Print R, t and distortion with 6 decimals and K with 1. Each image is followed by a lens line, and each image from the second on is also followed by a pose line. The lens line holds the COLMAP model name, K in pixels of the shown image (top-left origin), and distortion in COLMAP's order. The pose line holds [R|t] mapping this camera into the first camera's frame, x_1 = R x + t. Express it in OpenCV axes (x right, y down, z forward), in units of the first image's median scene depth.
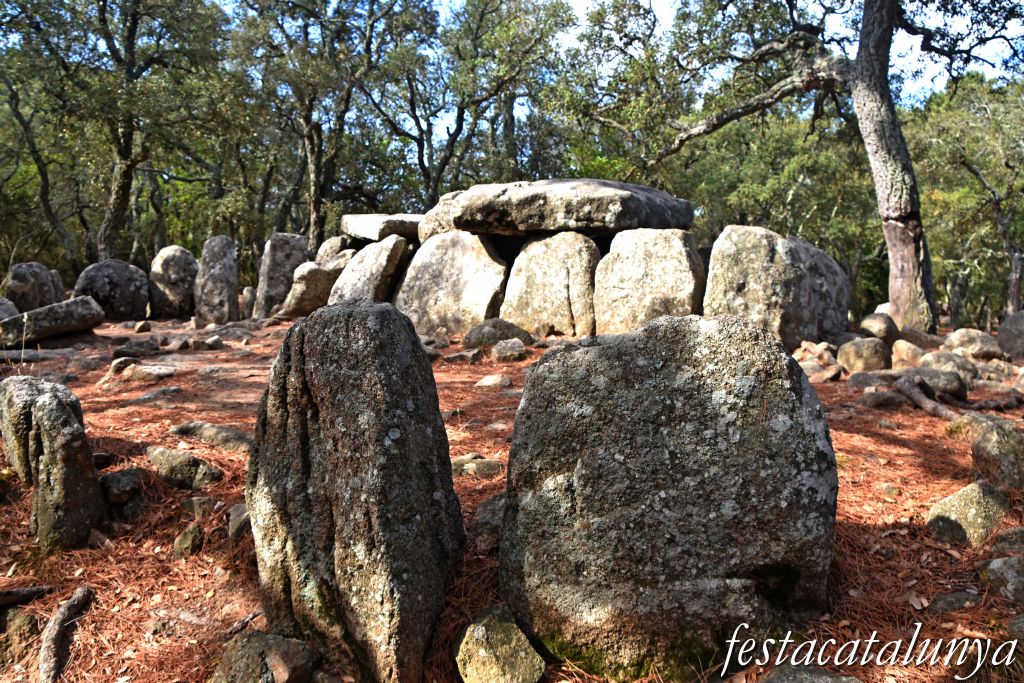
lens RADIAL K [[802.6, 0, 516.9], [0, 802.6, 358.1], [0, 0, 1]] dist [-0.151971, 0.082540]
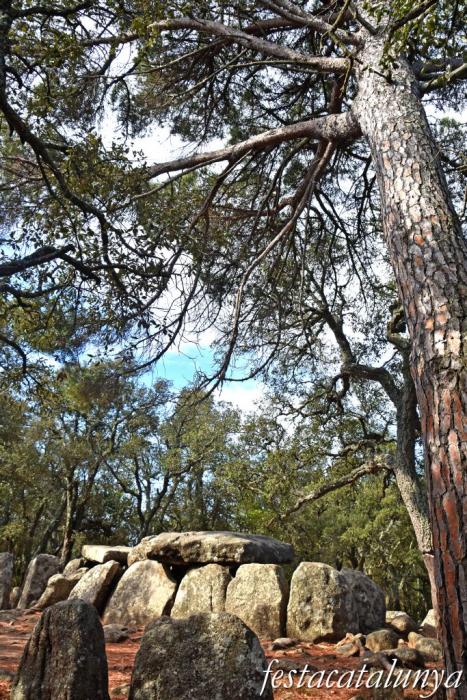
lens RADIAL K [[548.7, 0, 233.5], [0, 548.7, 350.0], [0, 0, 1]] dist [-0.151971, 0.082540]
pose [[0.998863, 0.038605, 0.027971, 0.054971], [-0.019522, 0.866500, -0.498795, 0.015929], [-0.043493, 0.497681, 0.866269, -0.208330]]
